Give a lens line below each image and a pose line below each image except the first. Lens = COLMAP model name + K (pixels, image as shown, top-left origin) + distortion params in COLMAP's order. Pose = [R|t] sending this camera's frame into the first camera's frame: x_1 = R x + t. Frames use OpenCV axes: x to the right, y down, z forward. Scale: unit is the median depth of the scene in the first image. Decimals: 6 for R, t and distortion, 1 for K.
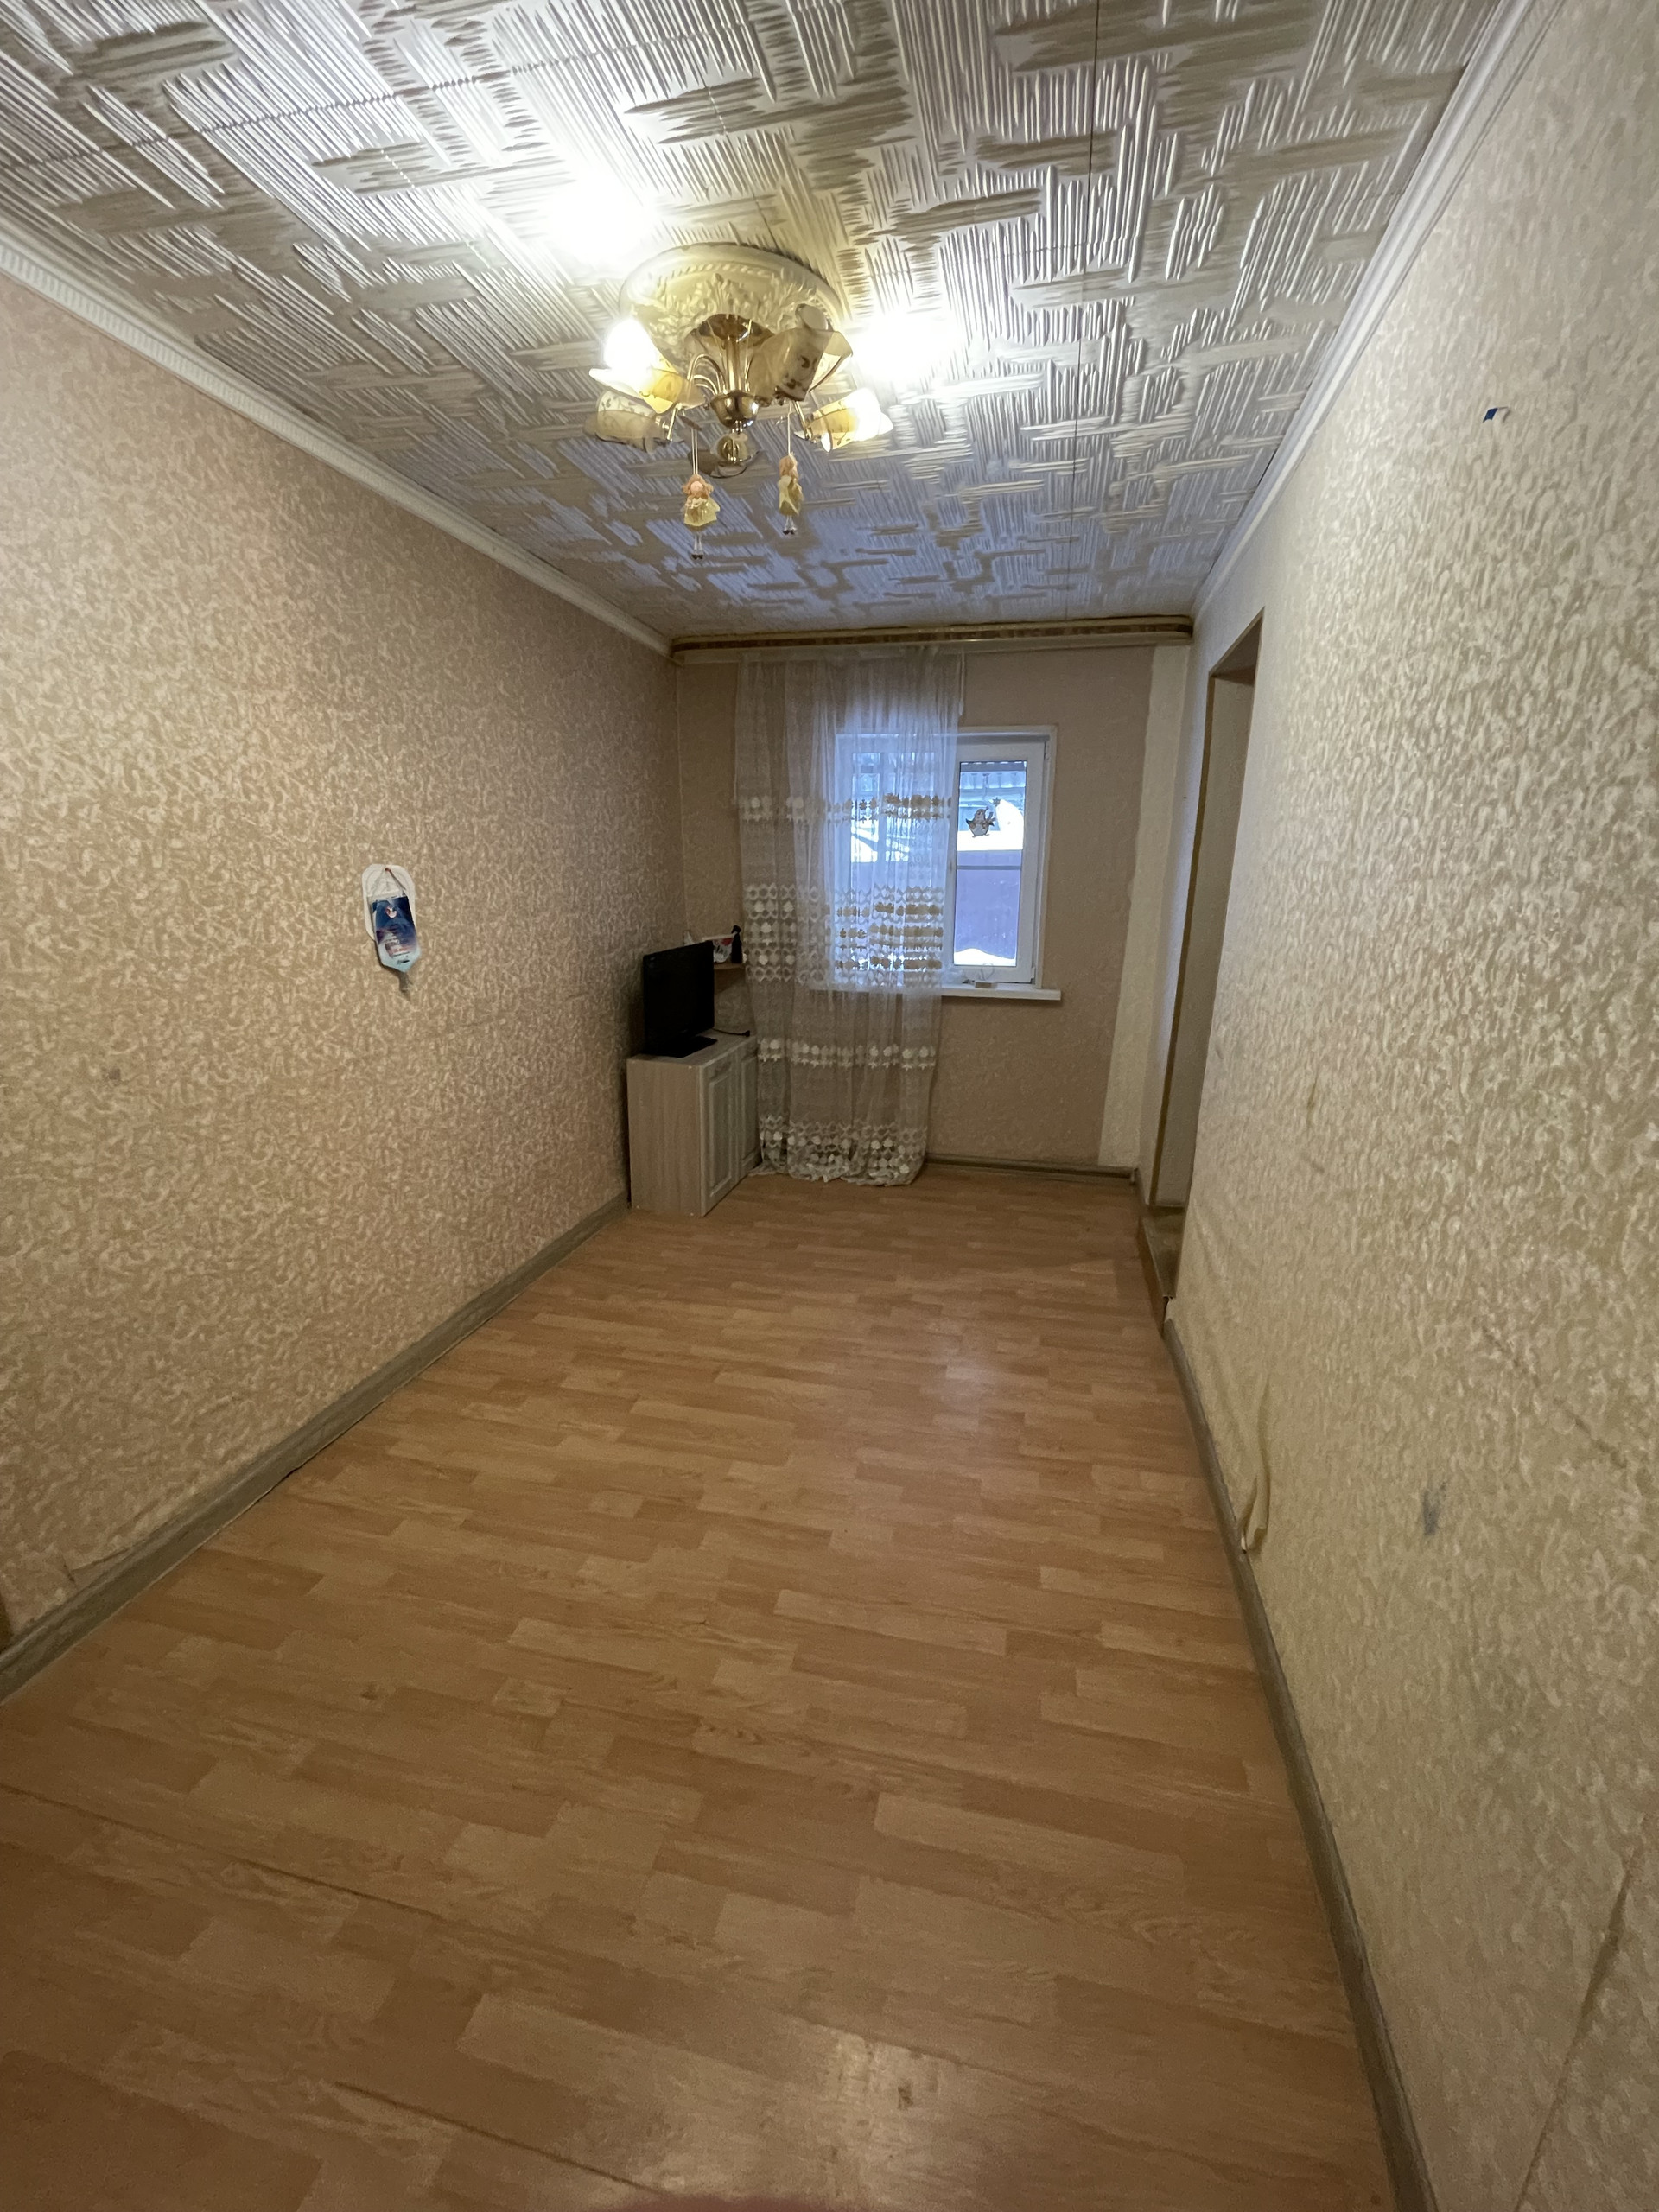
lens RADIAL K [[894.0, 0, 838.6], [0, 894.0, 1102.0], [0, 0, 1]] dist [-0.000560, -0.000901]
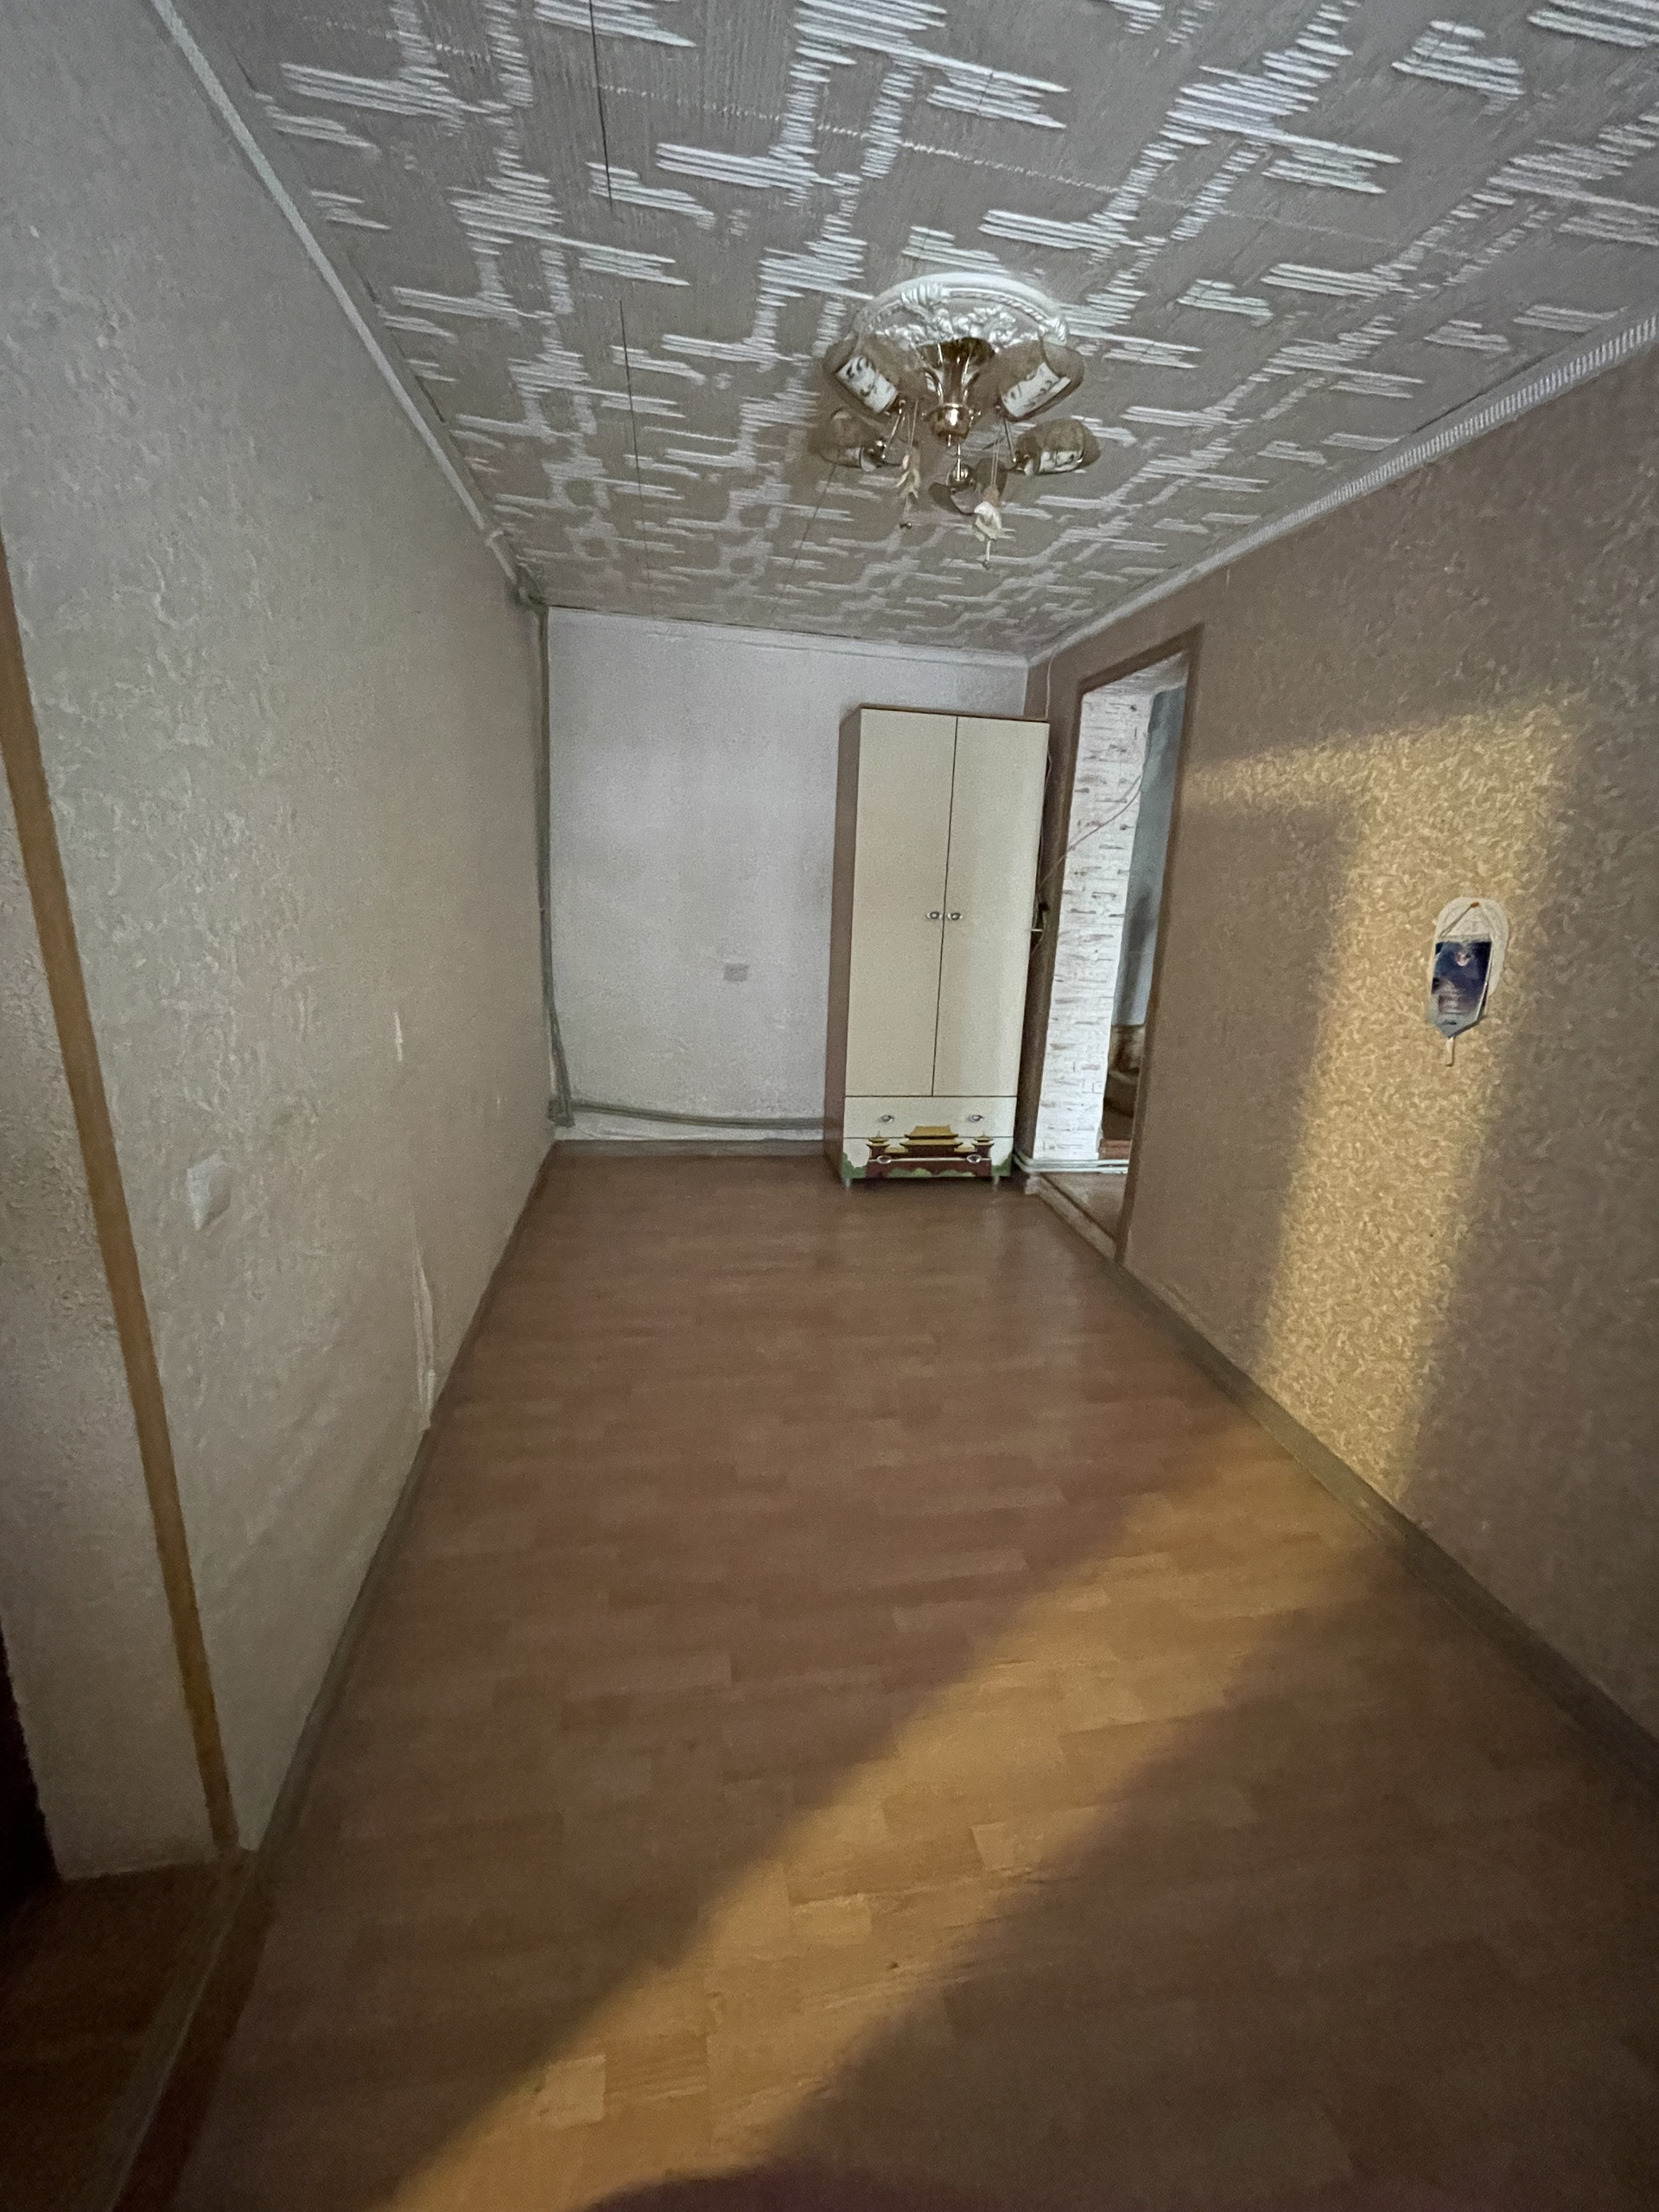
lens RADIAL K [[893.3, 0, 836.5], [0, 893.3, 1102.8], [0, 0, 1]] dist [0.000600, 0.000086]
pose [[-0.919587, 0.049656, -0.389735, 0.197515], [-0.148884, 0.873953, 0.462645, -0.245713], [0.363583, 0.483468, -0.796283, 0.955158]]
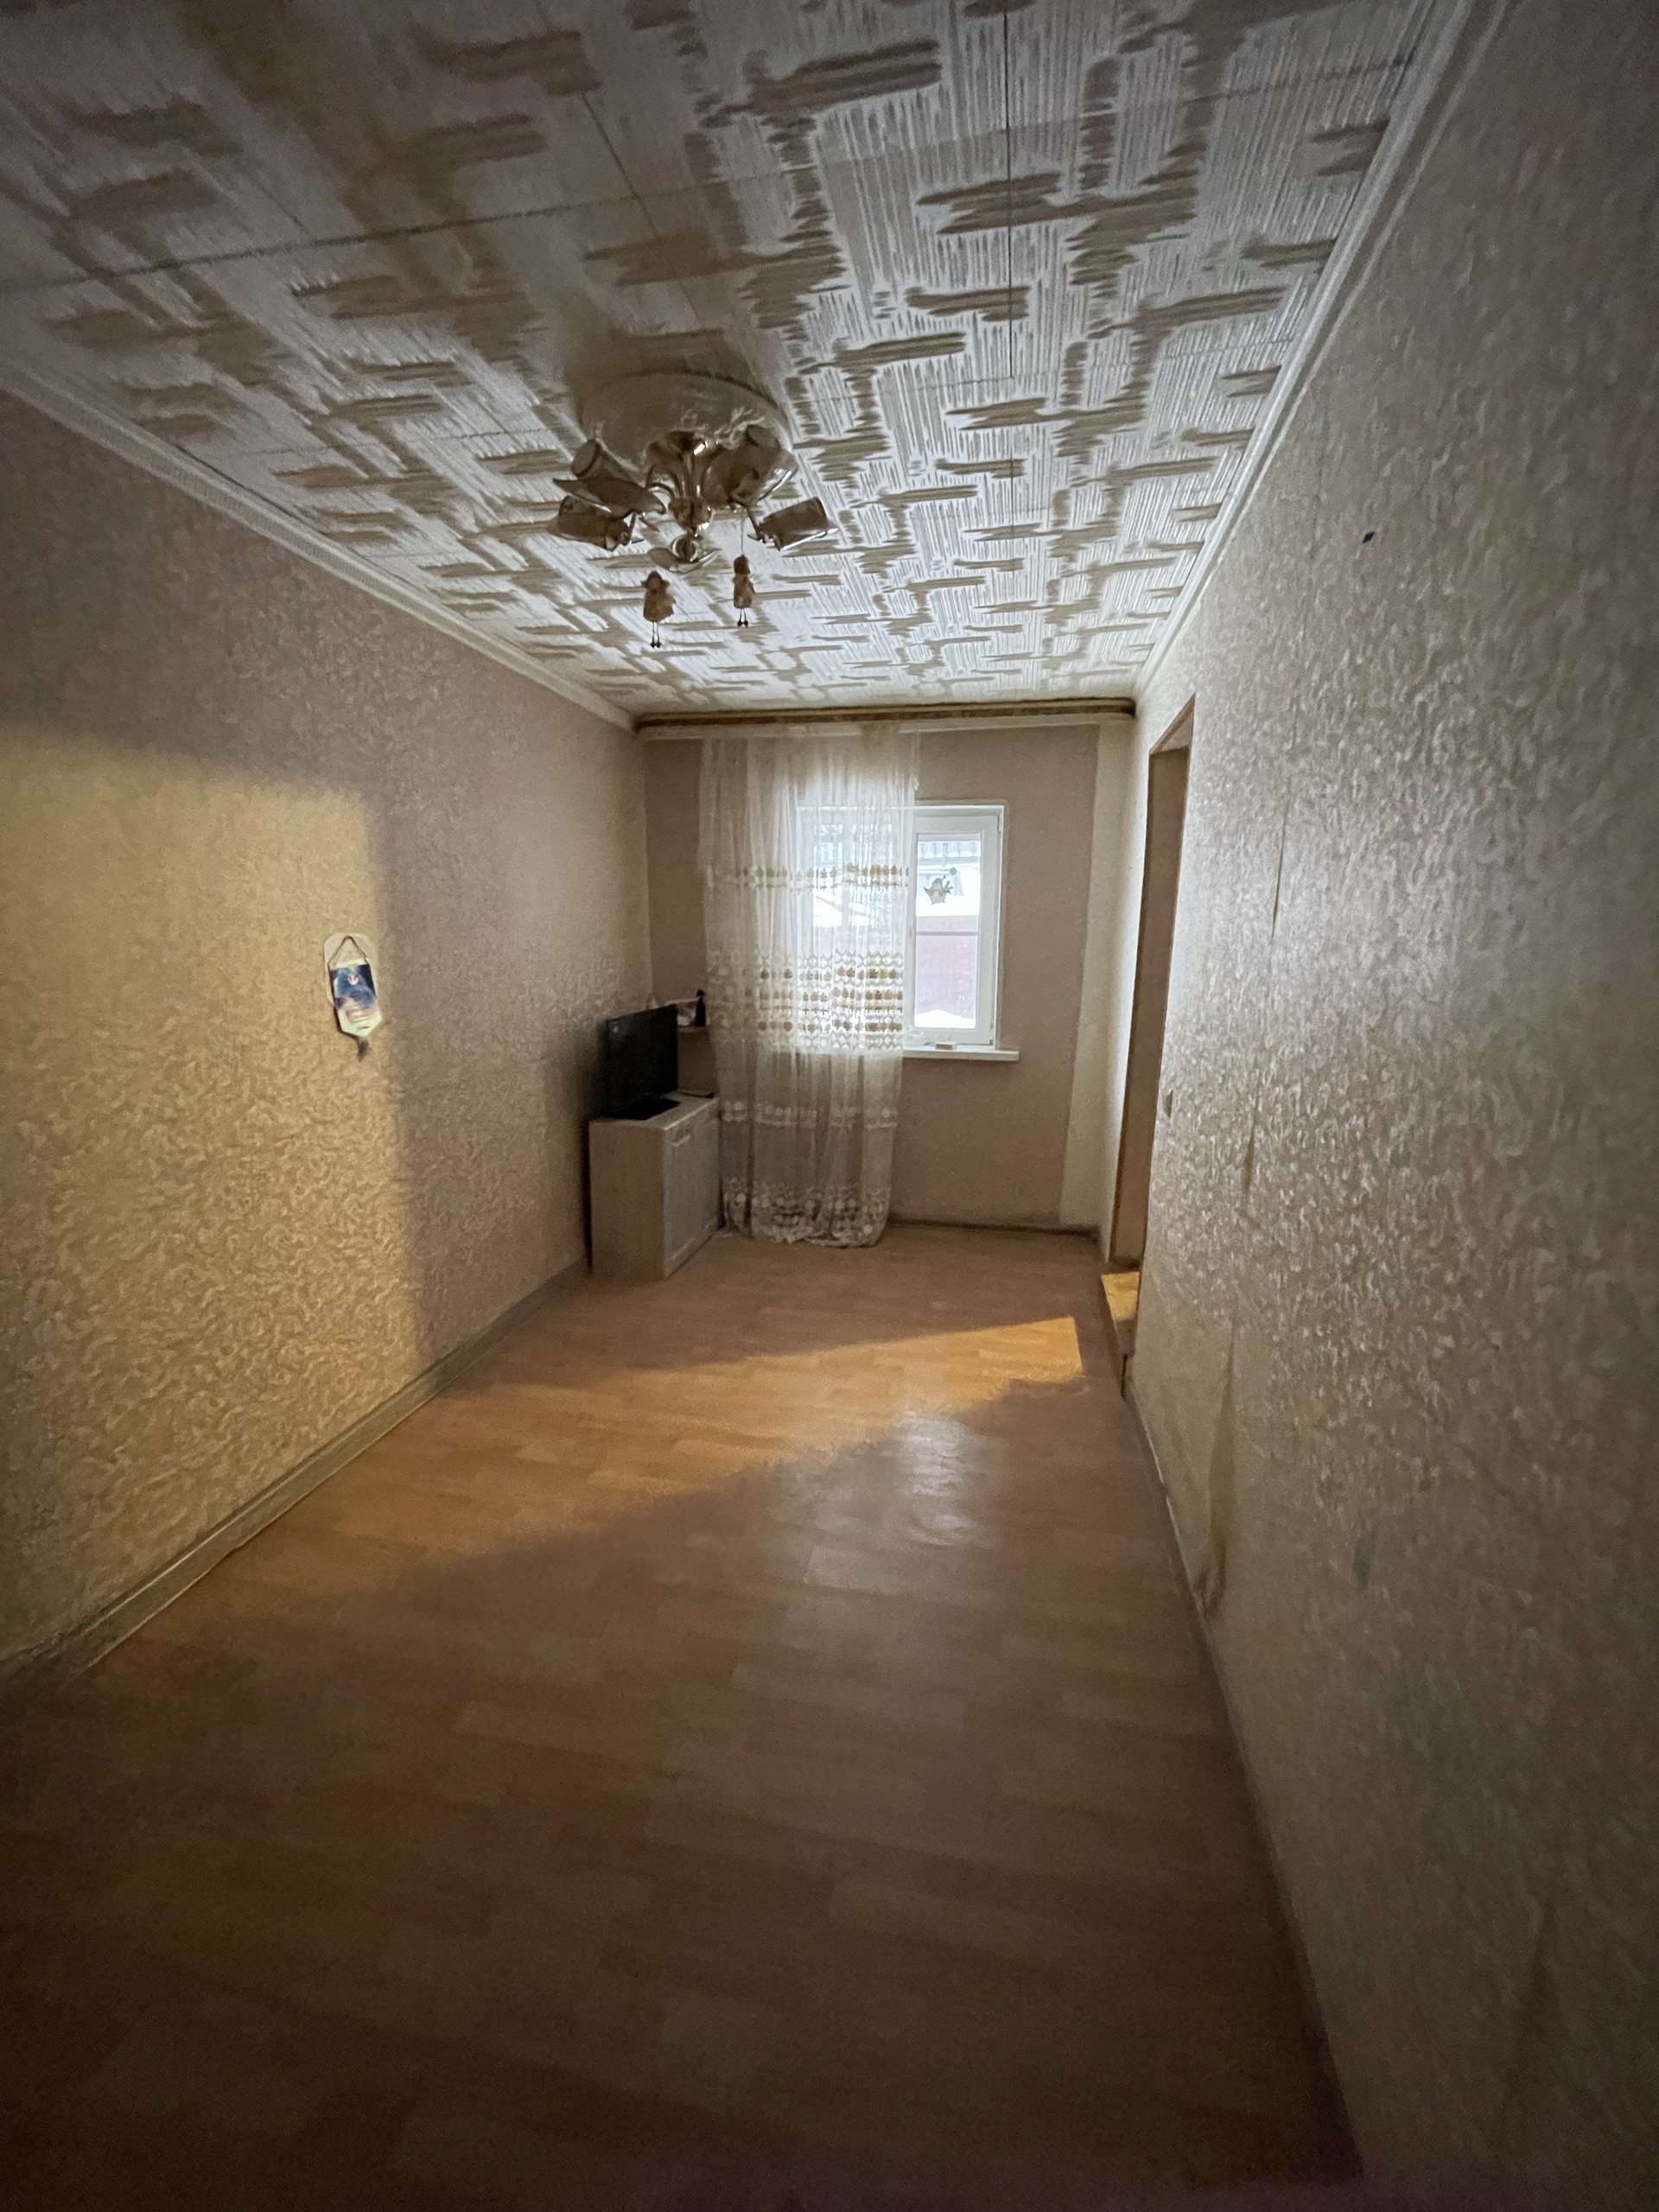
lens RADIAL K [[894.0, 0, 838.6], [0, 894.0, 1102.0], [0, 0, 1]] dist [-0.000560, -0.000901]
pose [[0.999427, -0.007171, 0.033088, 0.008862], [0.009370, 0.997723, -0.066784, -0.000937], [-0.032534, 0.067055, 0.997219, -0.009679]]
